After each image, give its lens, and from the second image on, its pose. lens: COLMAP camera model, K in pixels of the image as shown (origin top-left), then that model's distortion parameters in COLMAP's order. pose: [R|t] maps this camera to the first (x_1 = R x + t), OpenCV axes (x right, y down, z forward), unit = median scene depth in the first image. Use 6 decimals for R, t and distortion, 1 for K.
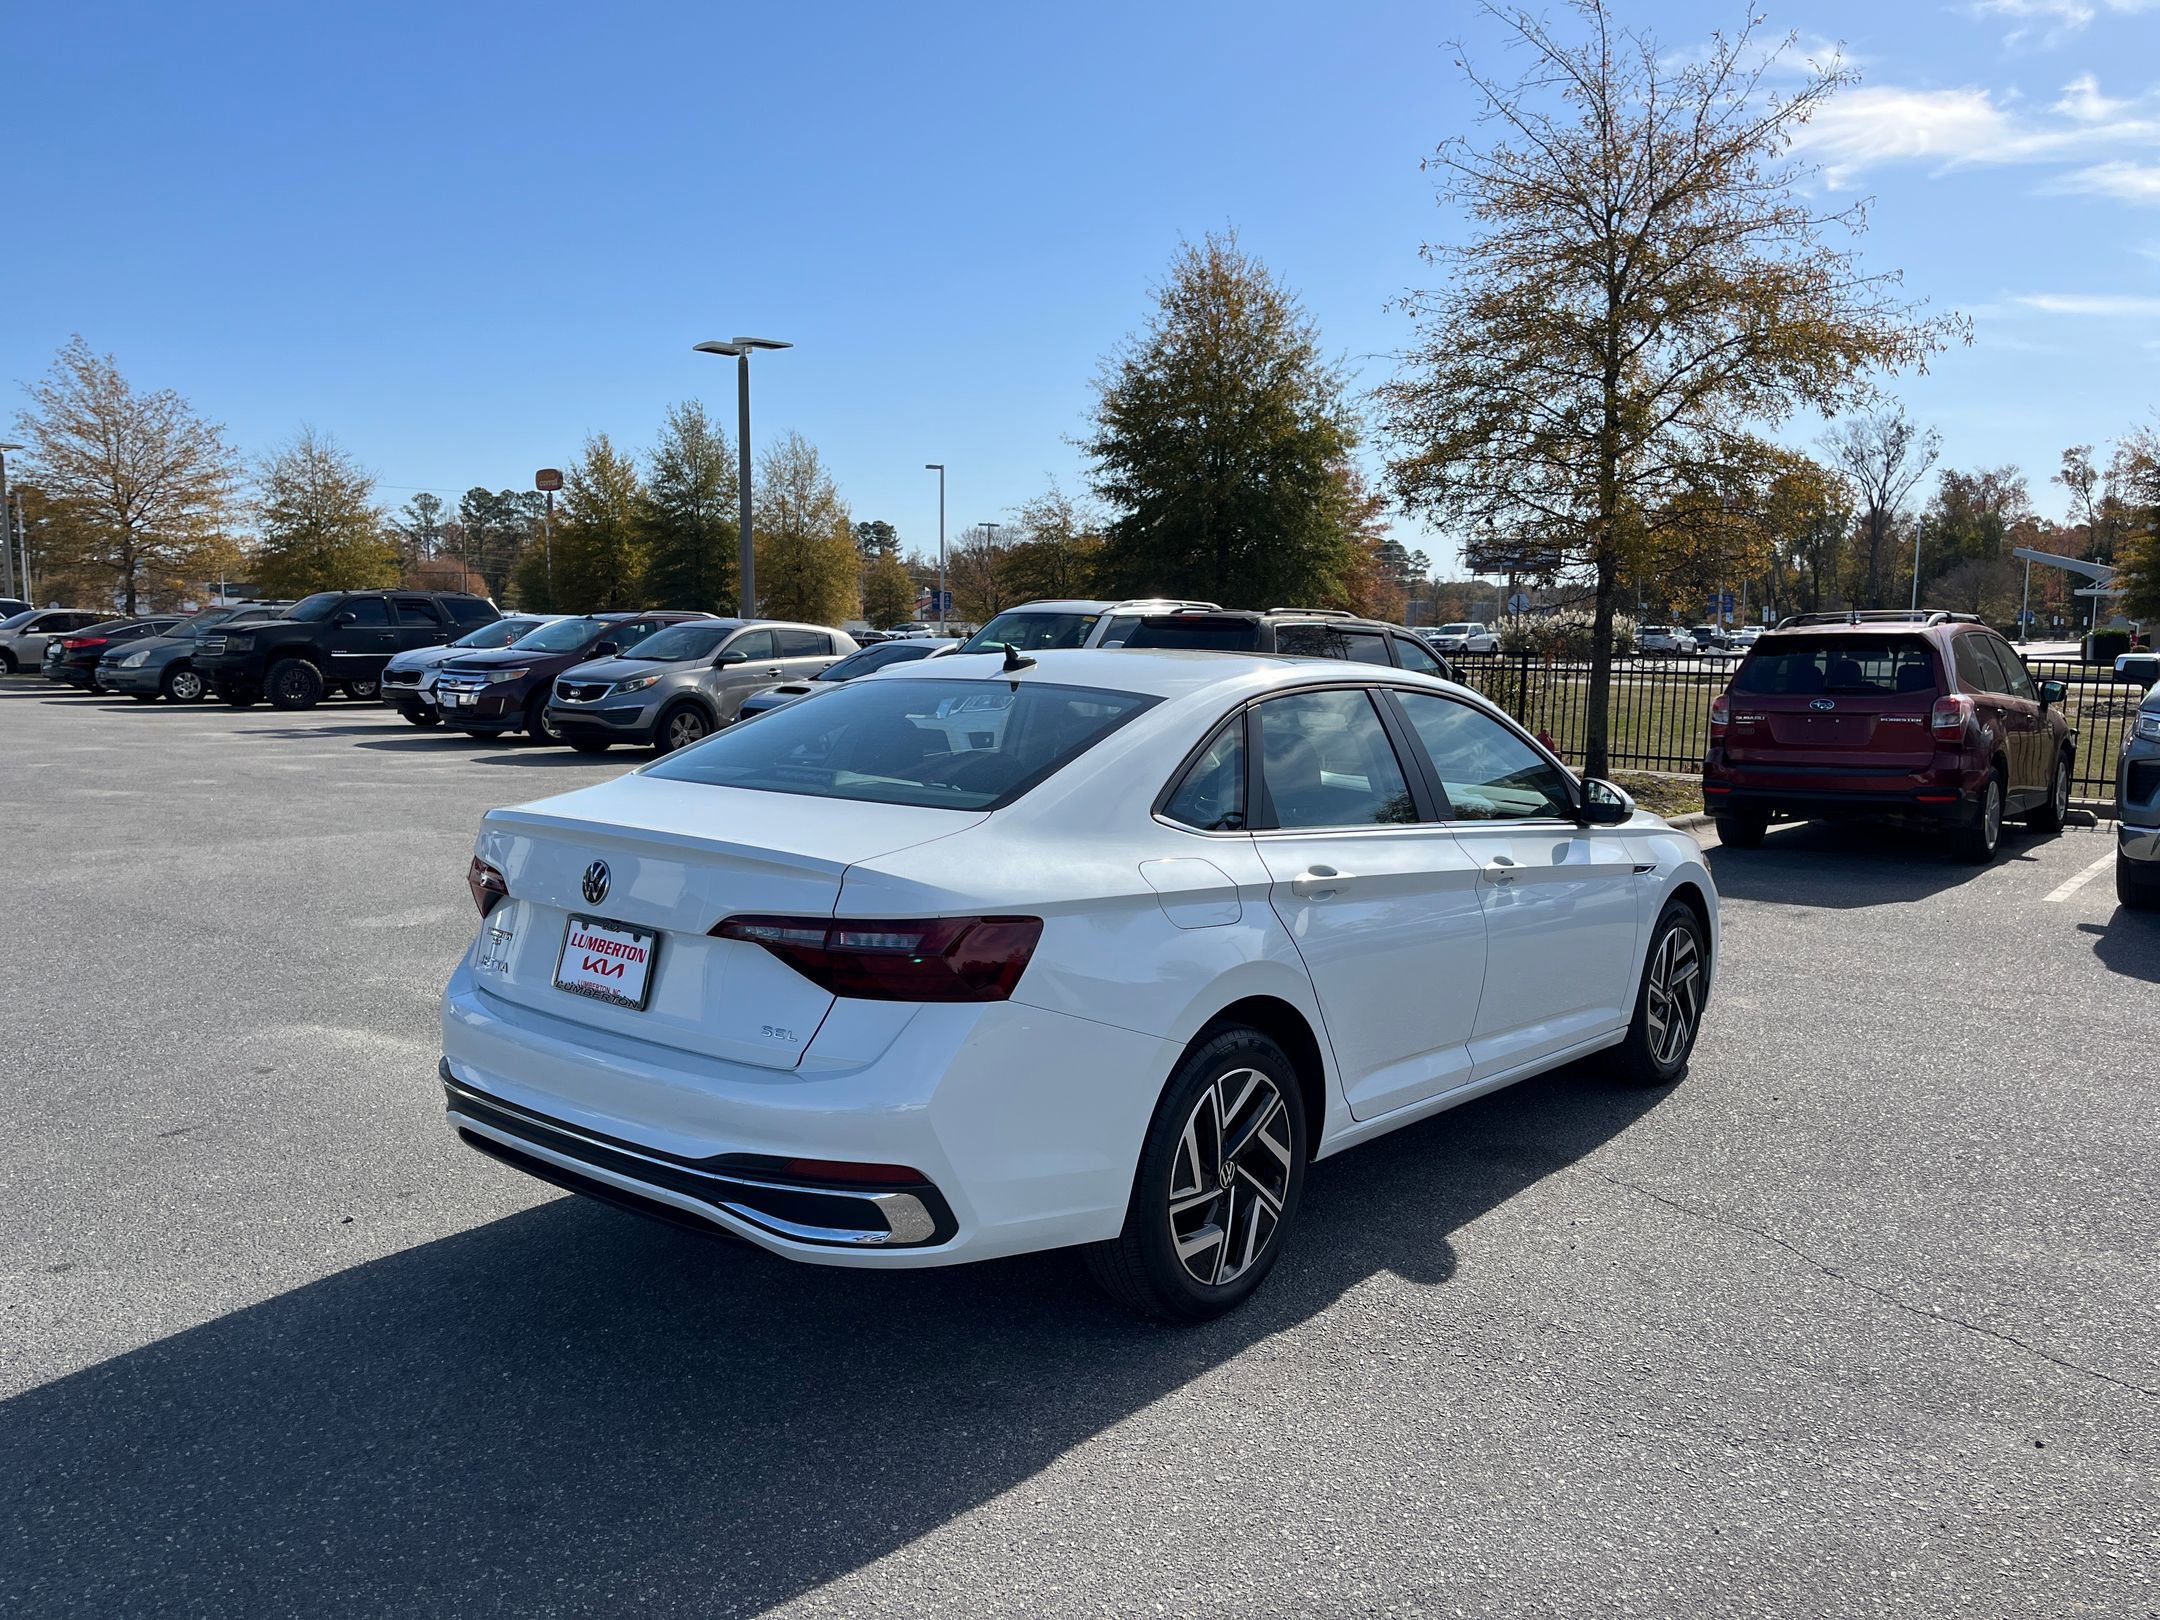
lens RADIAL K [[1650.8, 0, 1083.9], [0, 1650.8, 810.4], [0, 0, 1]] dist [0.076461, -0.102562]
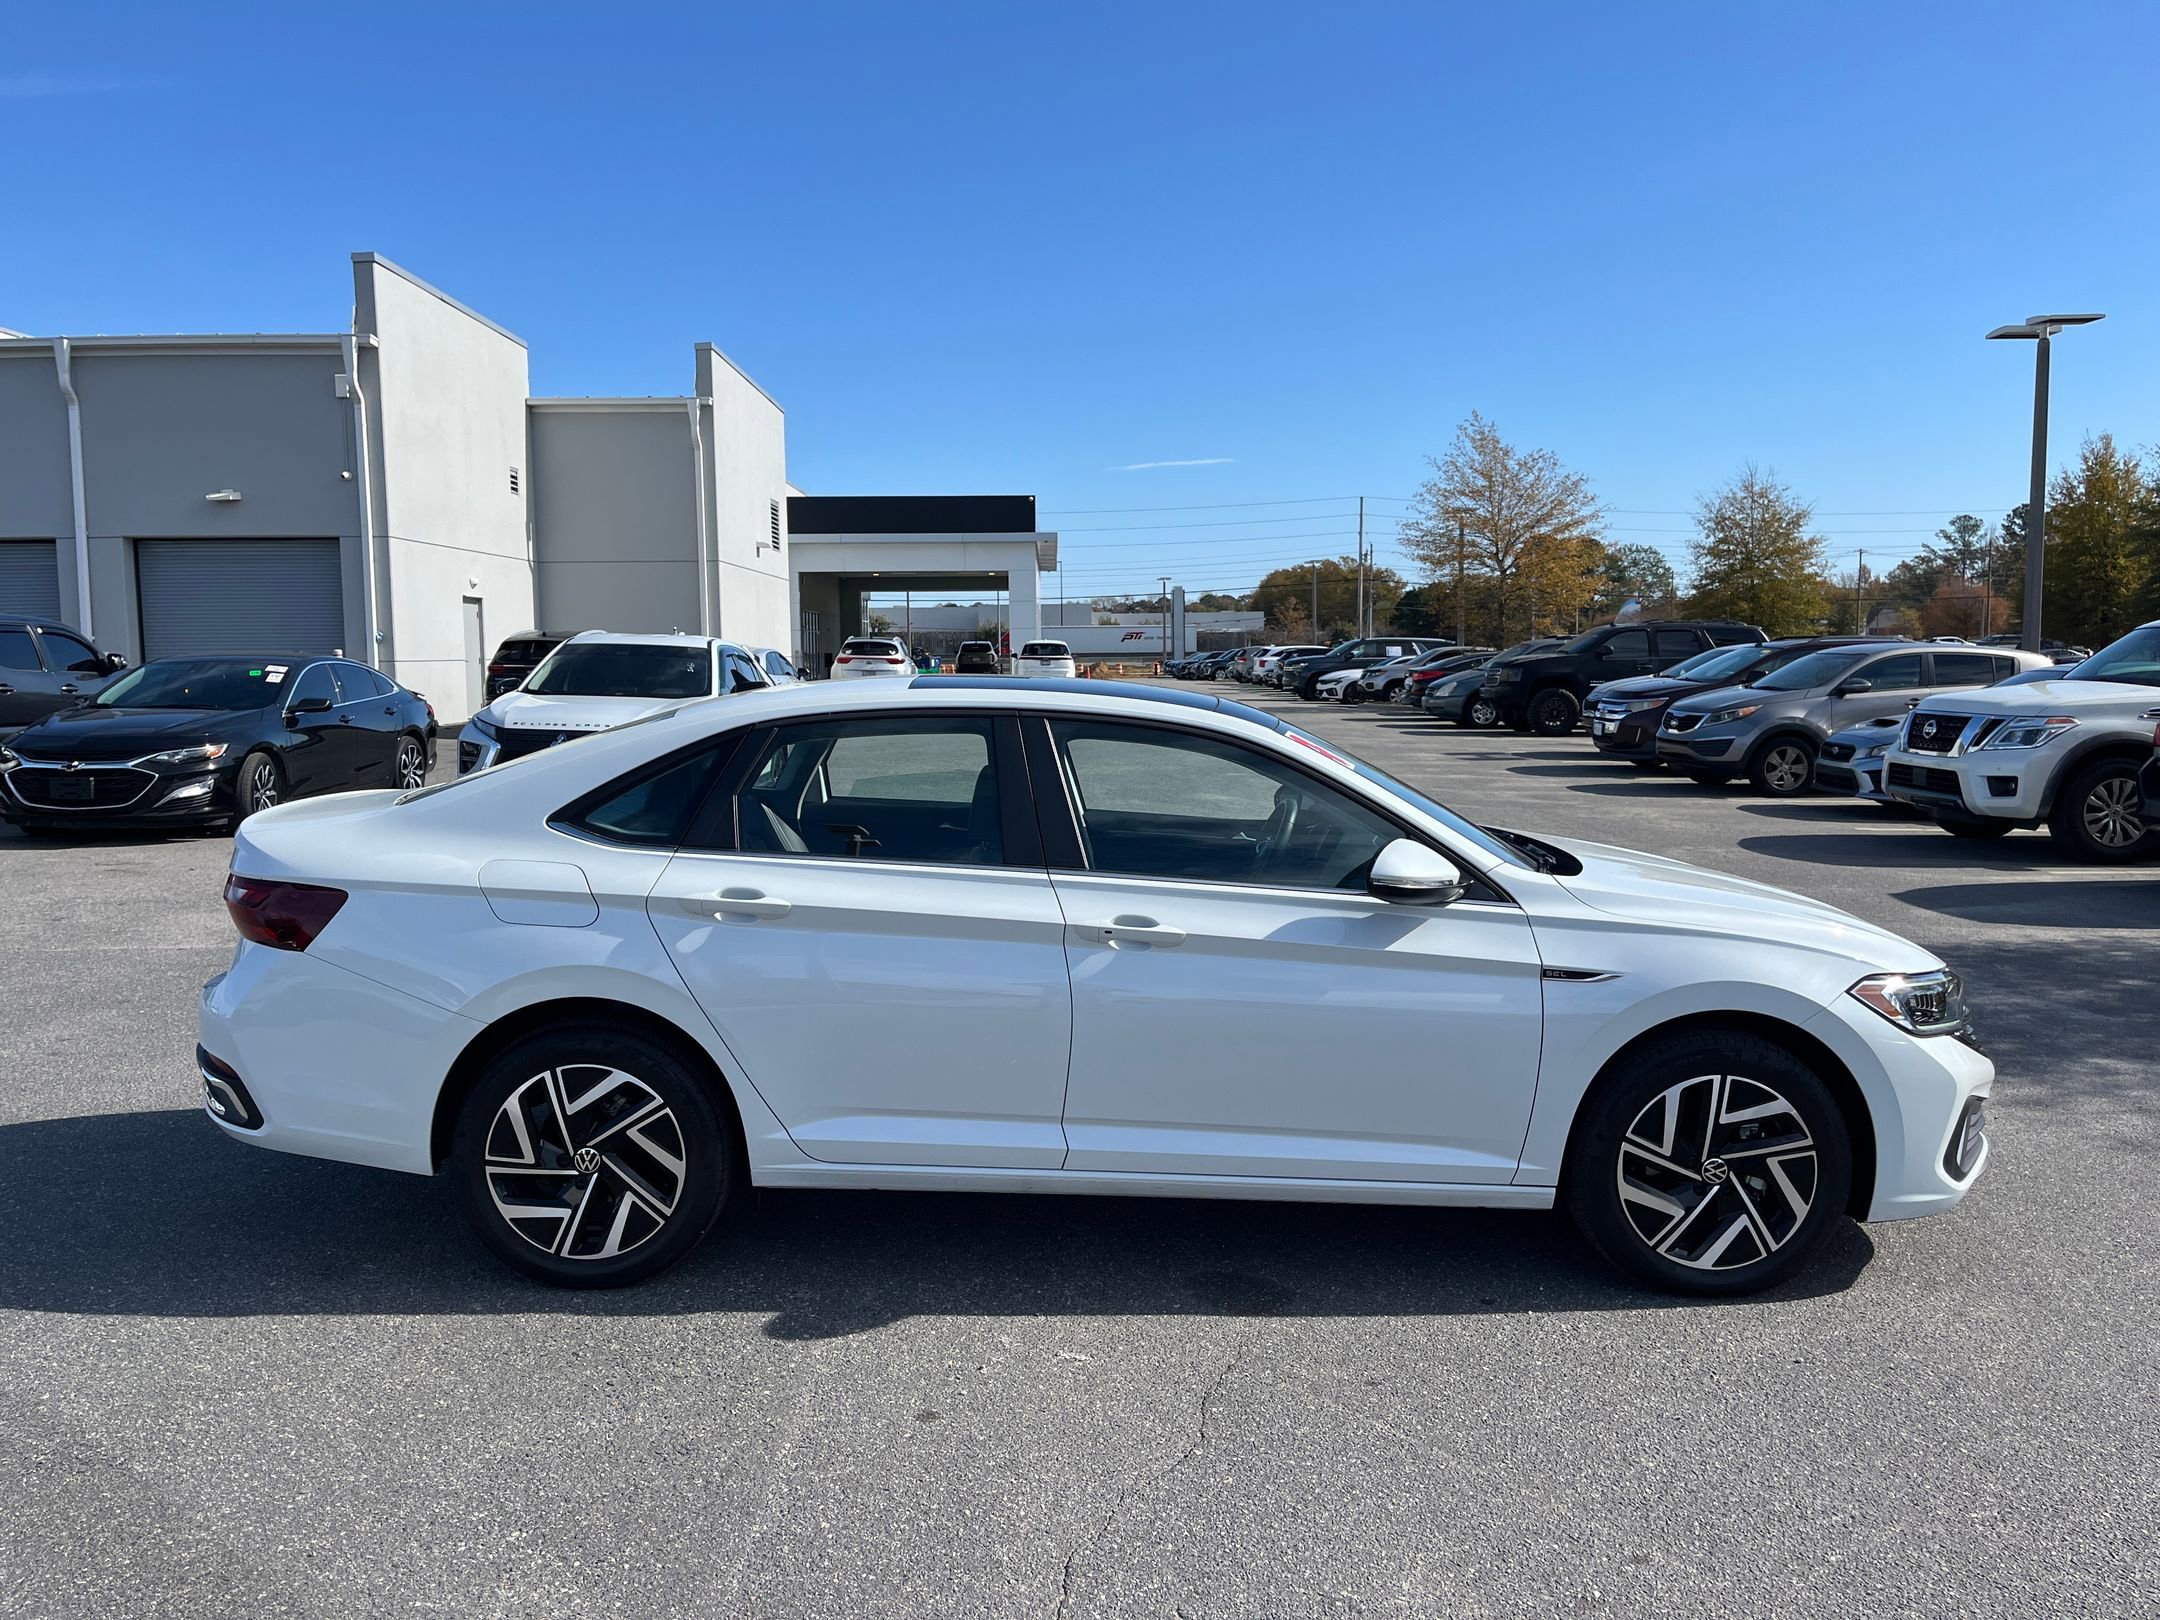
lens RADIAL K [[1650.8, 0, 1083.9], [0, 1650.8, 810.4], [0, 0, 1]] dist [0.076461, -0.102562]
pose [[0.634718, 0.059001, -0.770488, 0.212862], [-0.073087, 0.997195, 0.016153, -0.009271], [0.769280, 0.046060, 0.637249, 0.104672]]
